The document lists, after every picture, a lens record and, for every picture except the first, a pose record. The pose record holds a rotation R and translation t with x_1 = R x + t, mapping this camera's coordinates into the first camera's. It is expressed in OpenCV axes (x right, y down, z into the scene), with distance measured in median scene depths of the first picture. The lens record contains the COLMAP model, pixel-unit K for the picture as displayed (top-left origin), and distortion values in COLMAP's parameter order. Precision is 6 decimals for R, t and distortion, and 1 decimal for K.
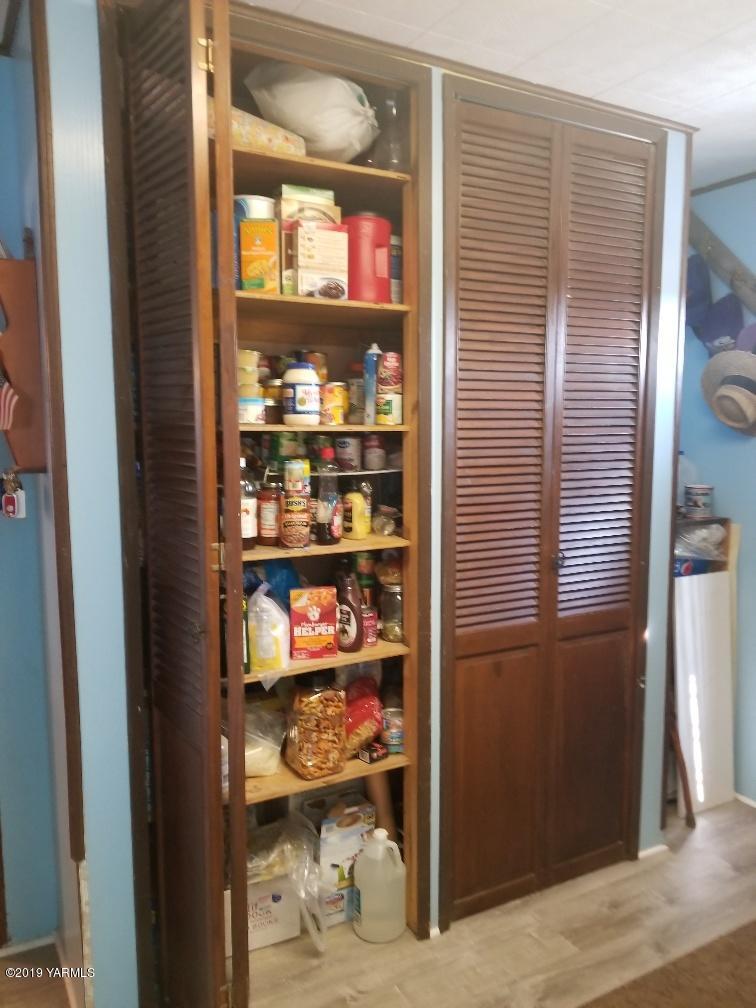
lens RADIAL K [[802.4, 0, 379.9], [0, 802.4, 506.5], [0, 0, 1]] dist [0.002155, -0.009938]
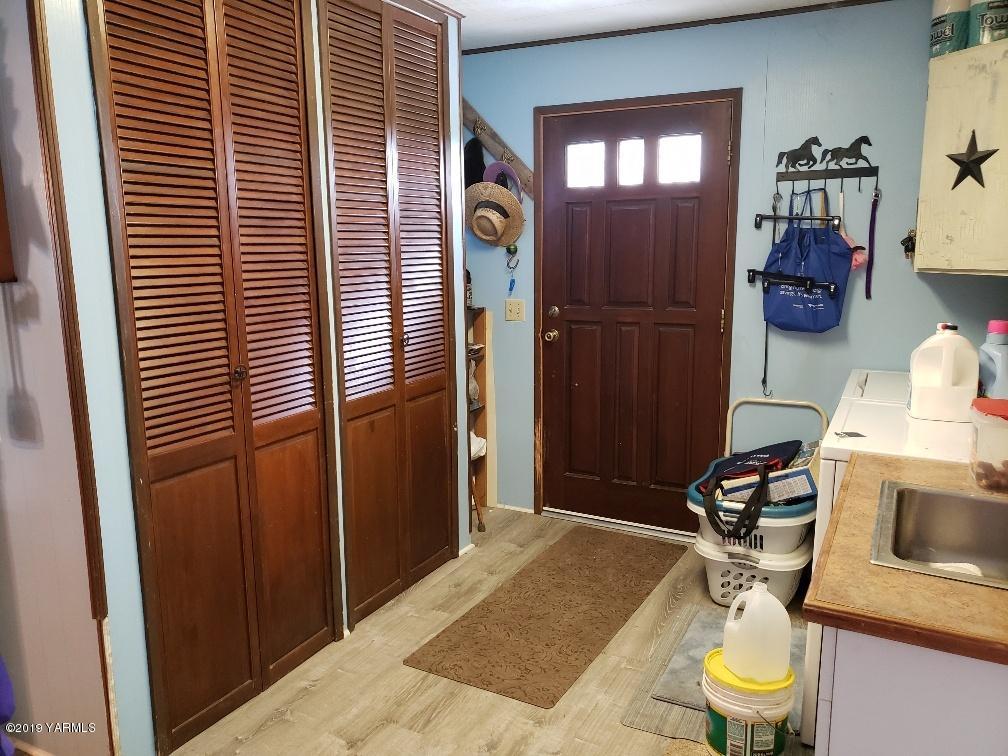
lens RADIAL K [[802.4, 0, 502.3], [0, 802.4, 378.1], [0, 0, 1]] dist [0.002155, -0.009938]
pose [[0.834091, -0.102962, 0.541933, -0.354547], [0.067798, 0.994112, 0.084523, 0.026950], [-0.547444, -0.033758, 0.836161, -0.192373]]
